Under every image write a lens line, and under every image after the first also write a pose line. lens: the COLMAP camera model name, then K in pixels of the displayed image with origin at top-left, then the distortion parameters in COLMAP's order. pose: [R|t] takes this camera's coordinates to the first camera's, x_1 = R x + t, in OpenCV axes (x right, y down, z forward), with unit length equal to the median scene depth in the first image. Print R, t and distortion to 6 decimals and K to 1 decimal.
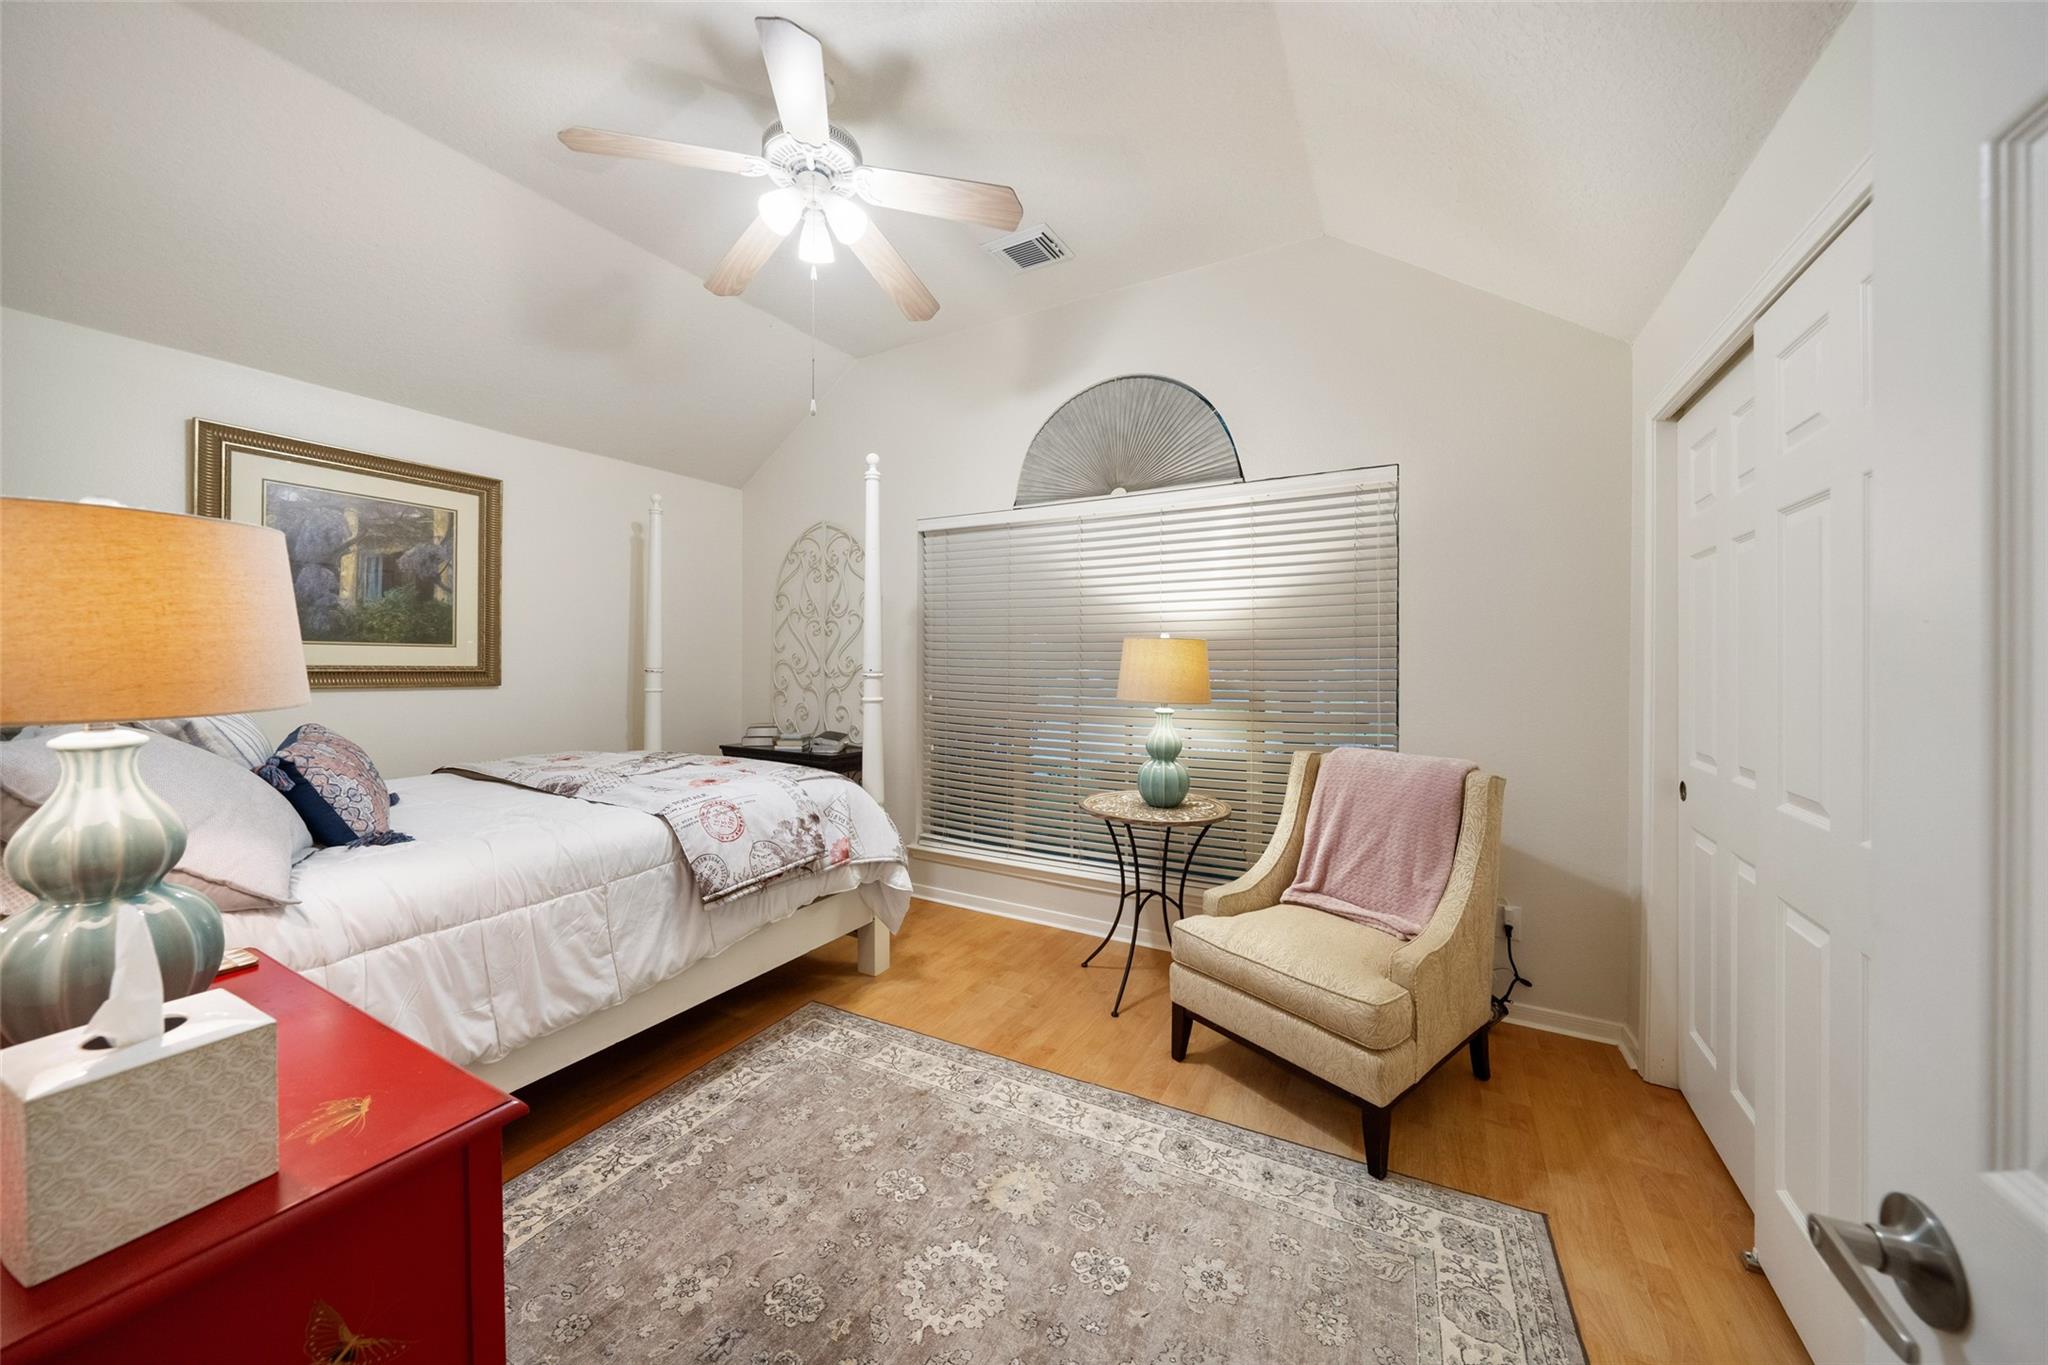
lens RADIAL K [[715.9, 0, 1038.9], [0, 715.9, 651.9], [0, 0, 1]] dist [-0.003006, -0.000109]
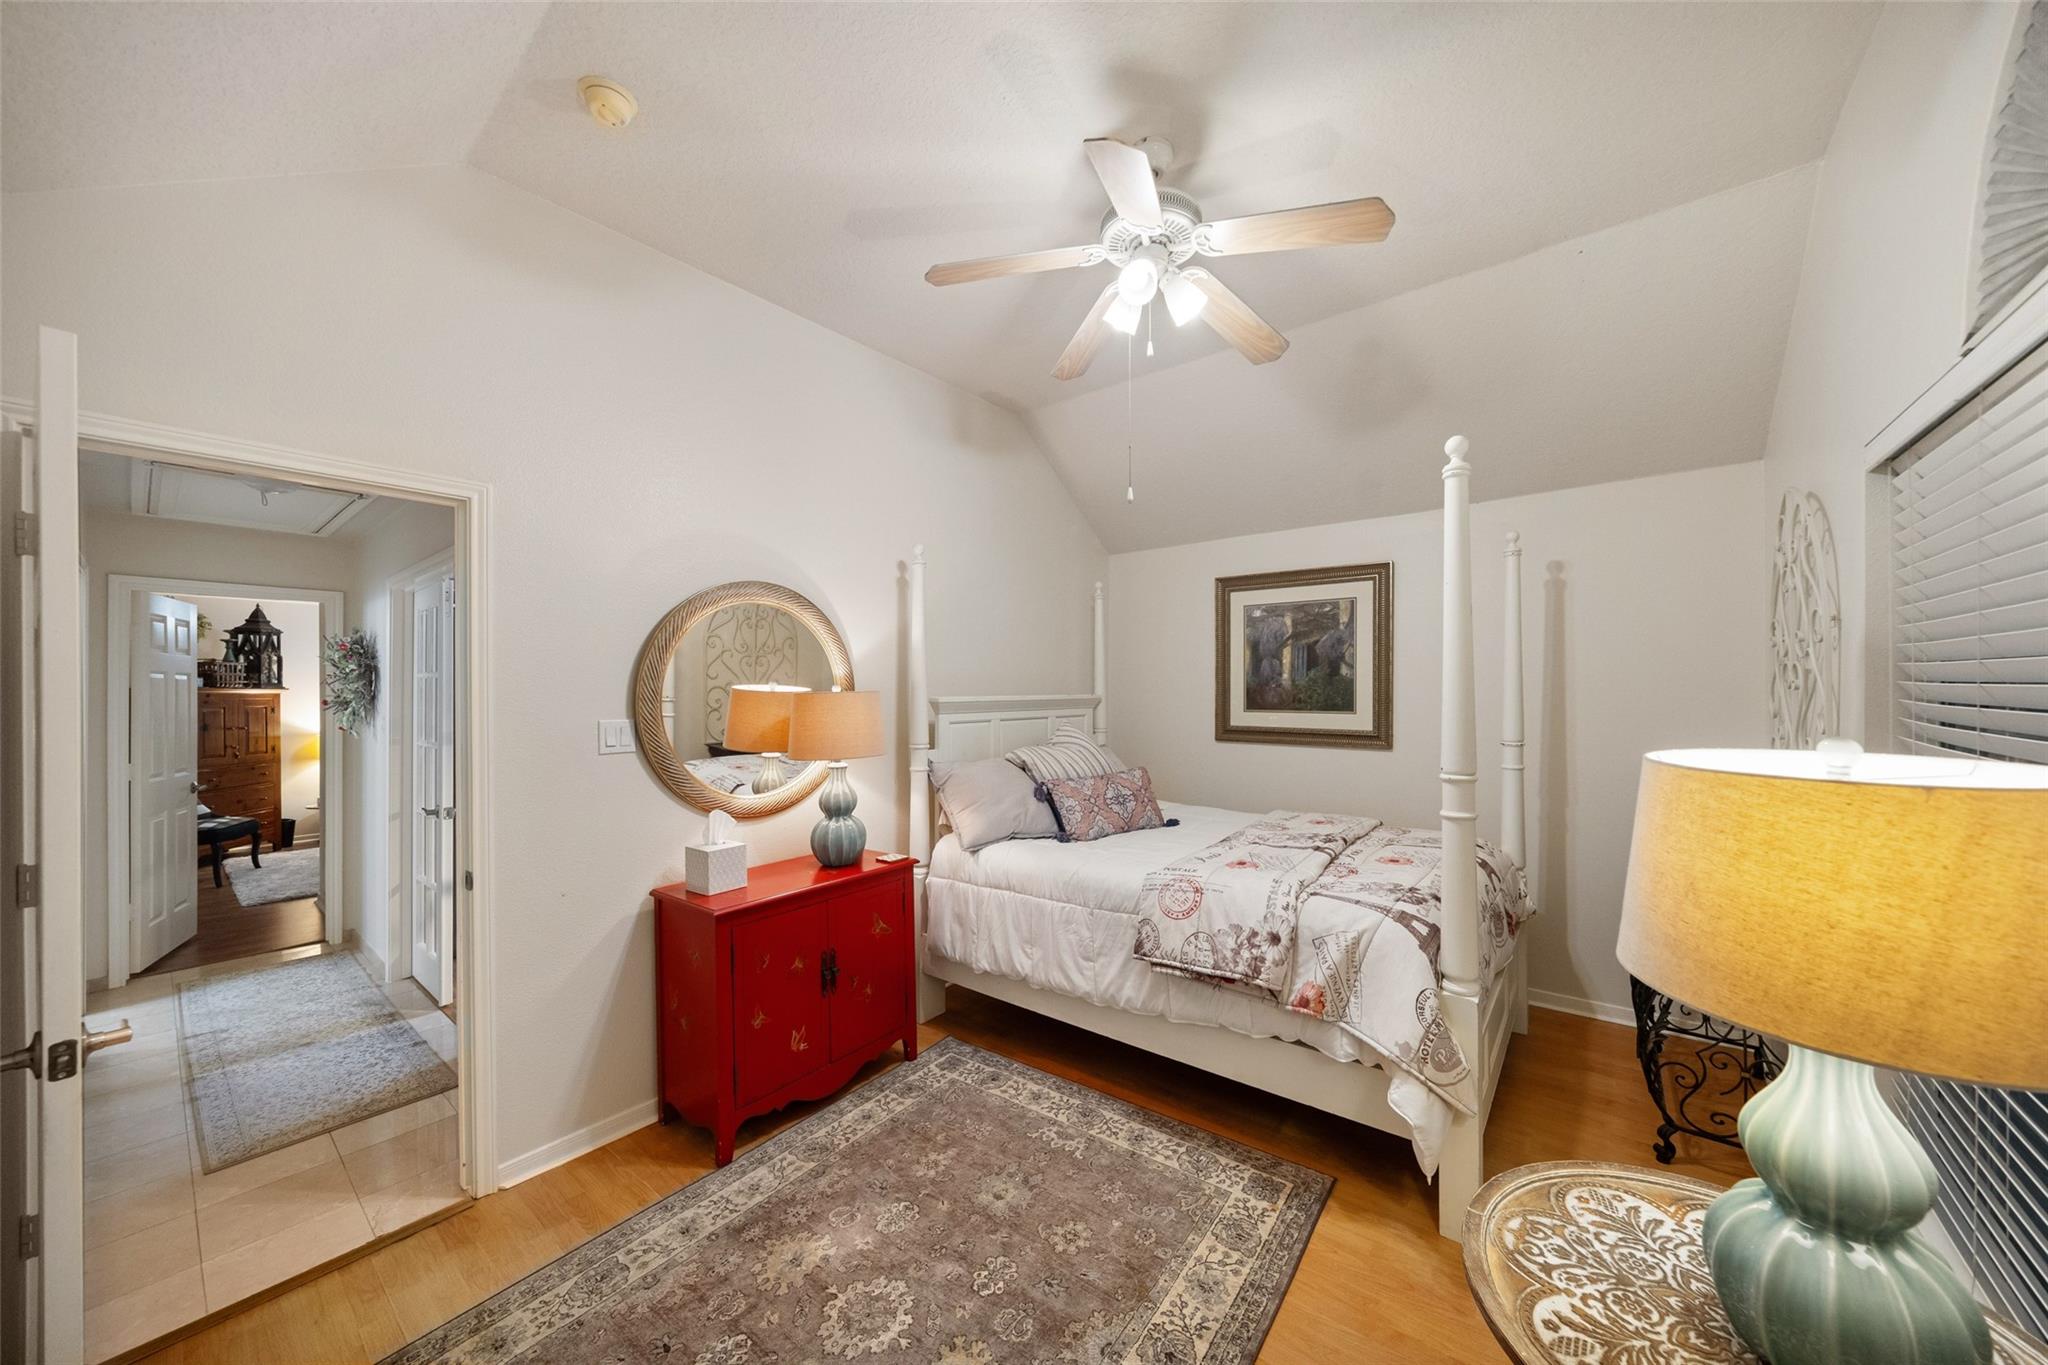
lens RADIAL K [[720.1, 0, 1024.0], [0, 720.1, 682.5], [0, 0, 1]] dist [-0.002741, -0.000006]
pose [[-0.183855, -0.017492, -0.982798, 0.560411], [0.018348, 0.999606, -0.021223, -0.053810], [0.982782, -0.021935, -0.183462, 0.847721]]
